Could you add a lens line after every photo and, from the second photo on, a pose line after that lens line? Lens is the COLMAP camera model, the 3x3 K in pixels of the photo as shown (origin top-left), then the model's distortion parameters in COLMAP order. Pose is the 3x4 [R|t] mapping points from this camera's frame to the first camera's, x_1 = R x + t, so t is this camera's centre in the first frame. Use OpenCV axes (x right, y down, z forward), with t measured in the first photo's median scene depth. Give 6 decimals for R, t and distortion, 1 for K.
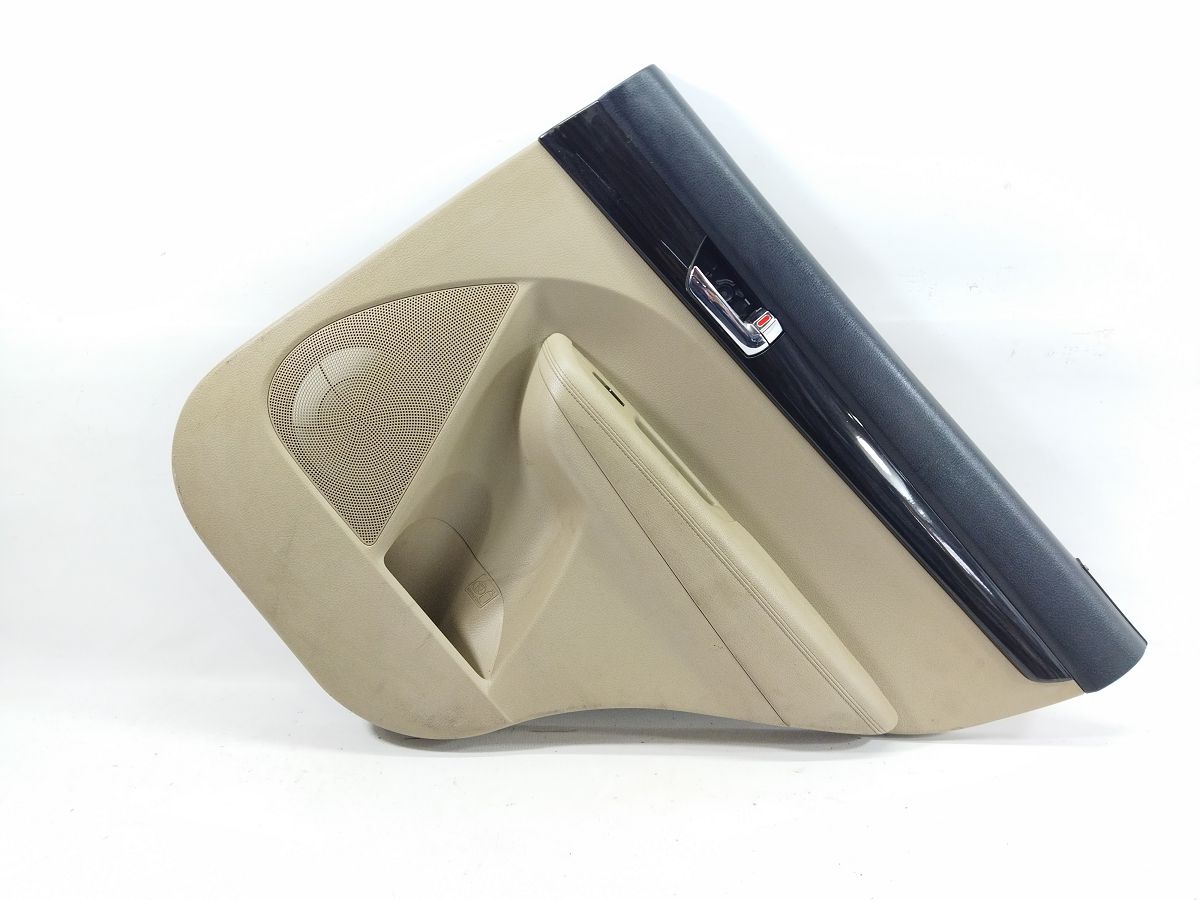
lens RADIAL K [[913.4, 0, 598.0], [0, 913.4, 438.6], [0, 0, 1]] dist [0.111103, -0.209241]
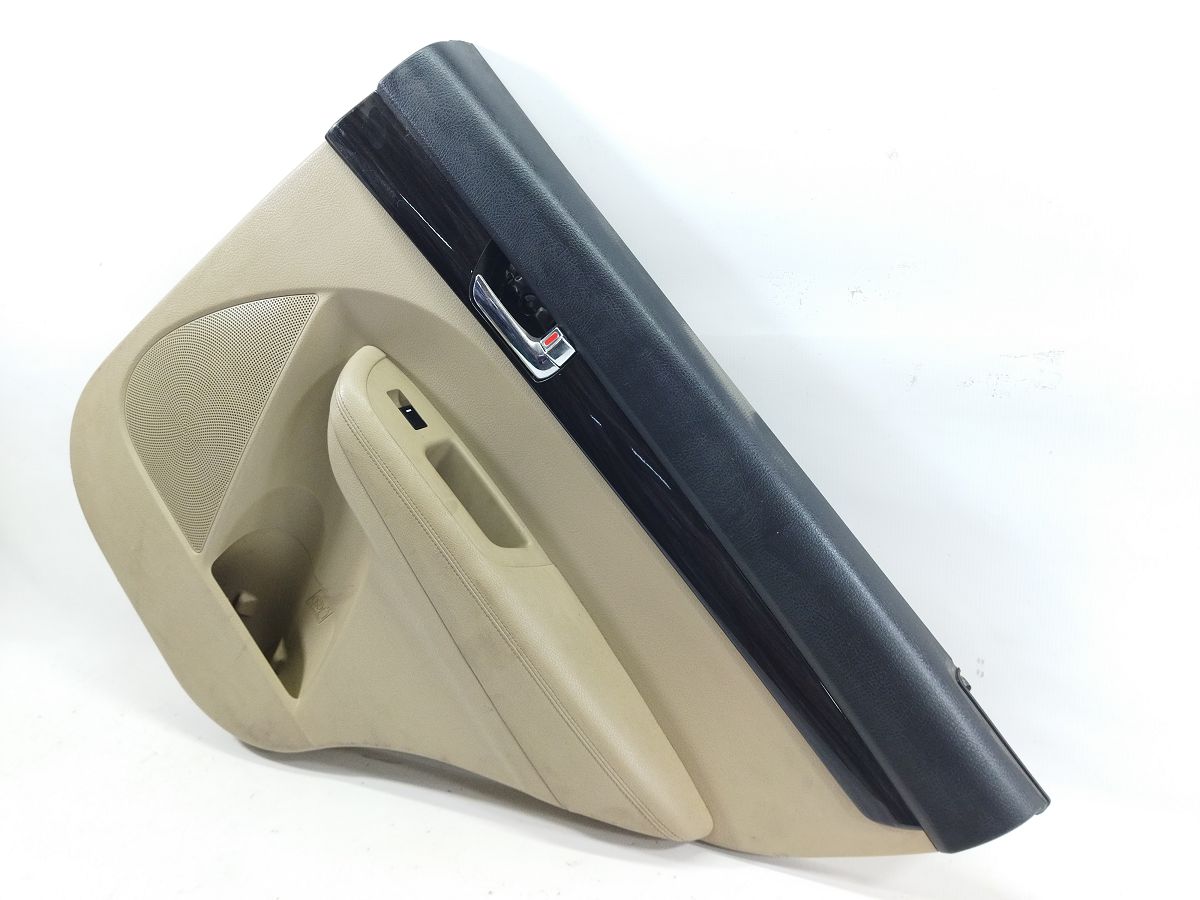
lens RADIAL K [[913.4, 0, 598.0], [0, 913.4, 438.6], [0, 0, 1]] dist [0.111103, -0.209241]
pose [[0.920319, 0.057951, -0.386853, 0.547675], [-0.035215, 0.997224, 0.065609, -0.092712], [0.389581, -0.046759, 0.919804, 0.233746]]
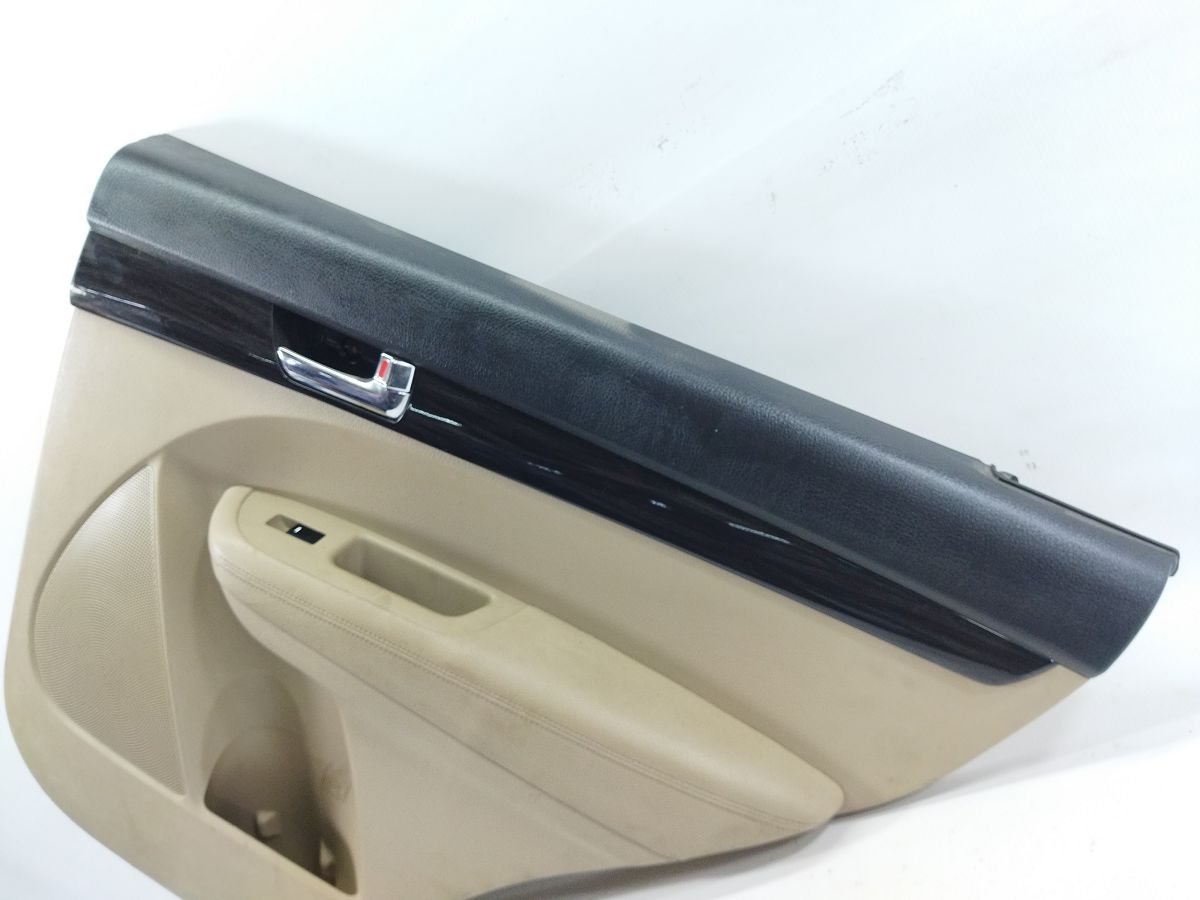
lens RADIAL K [[913.4, 0, 598.0], [0, 913.4, 438.6], [0, 0, 1]] dist [0.111103, -0.209241]
pose [[0.809499, -0.428343, -0.401539, 0.579329], [0.459094, 0.888118, -0.021873, 0.013257], [0.365984, -0.166638, 0.915580, 0.386381]]
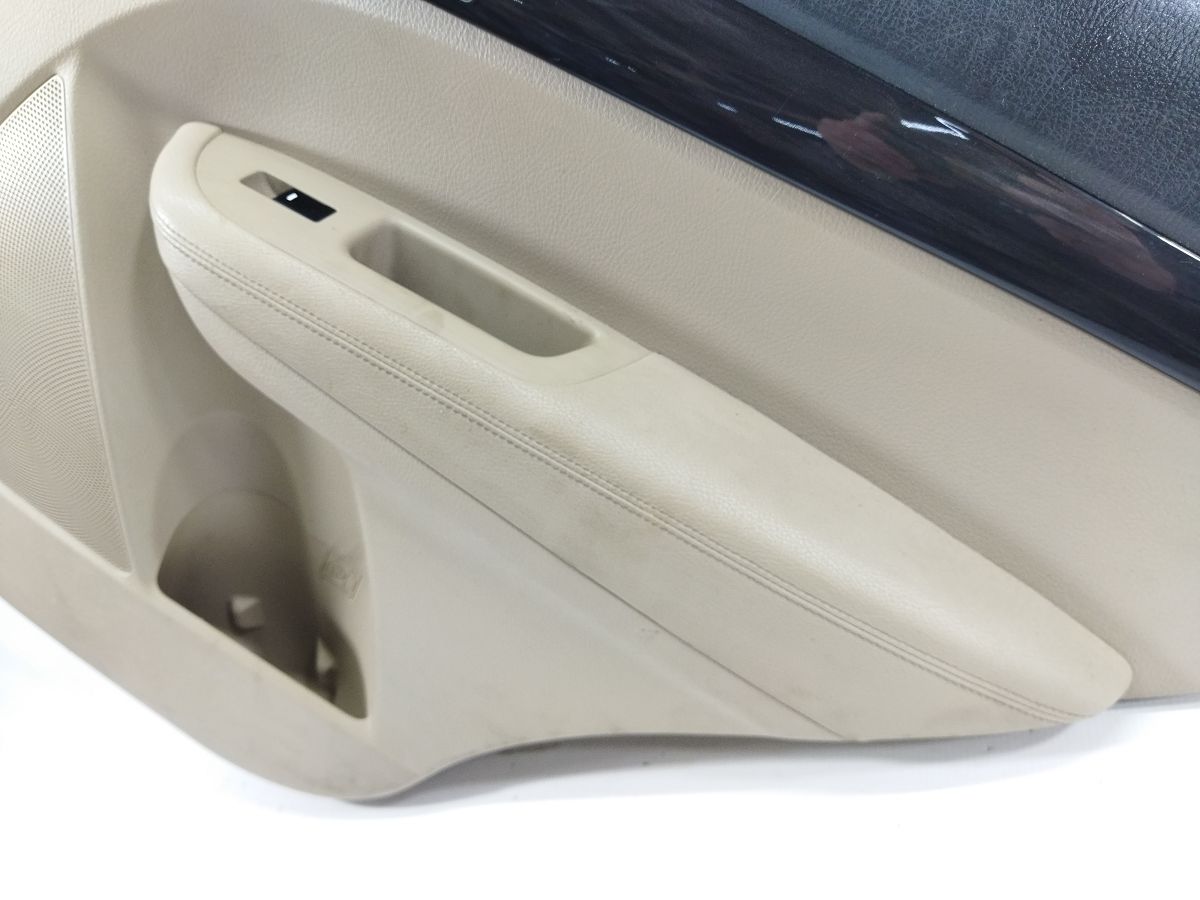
lens RADIAL K [[913.4, 0, 598.0], [0, 913.4, 438.6], [0, 0, 1]] dist [0.111103, -0.209241]
pose [[0.845843, -0.250313, -0.471055, 0.355838], [0.376757, 0.905477, 0.195360, 0.029085], [0.377629, -0.342717, 0.860199, 0.598659]]
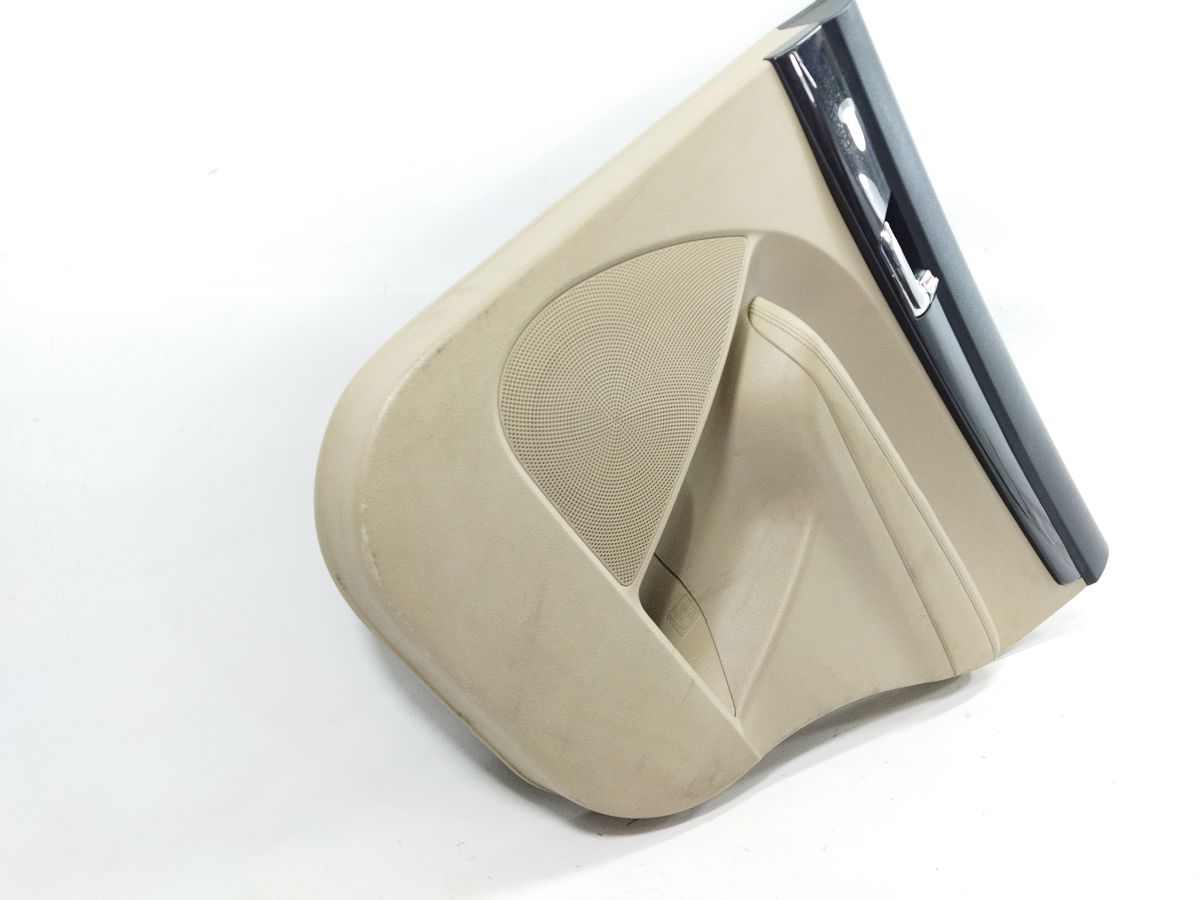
lens RADIAL K [[913.4, 0, 598.0], [0, 913.4, 438.6], [0, 0, 1]] dist [0.111103, -0.209241]
pose [[0.793805, -0.107481, 0.598600, -0.699630], [0.079764, 0.994157, 0.072730, -0.059481], [-0.602919, -0.009986, 0.797740, 0.419579]]
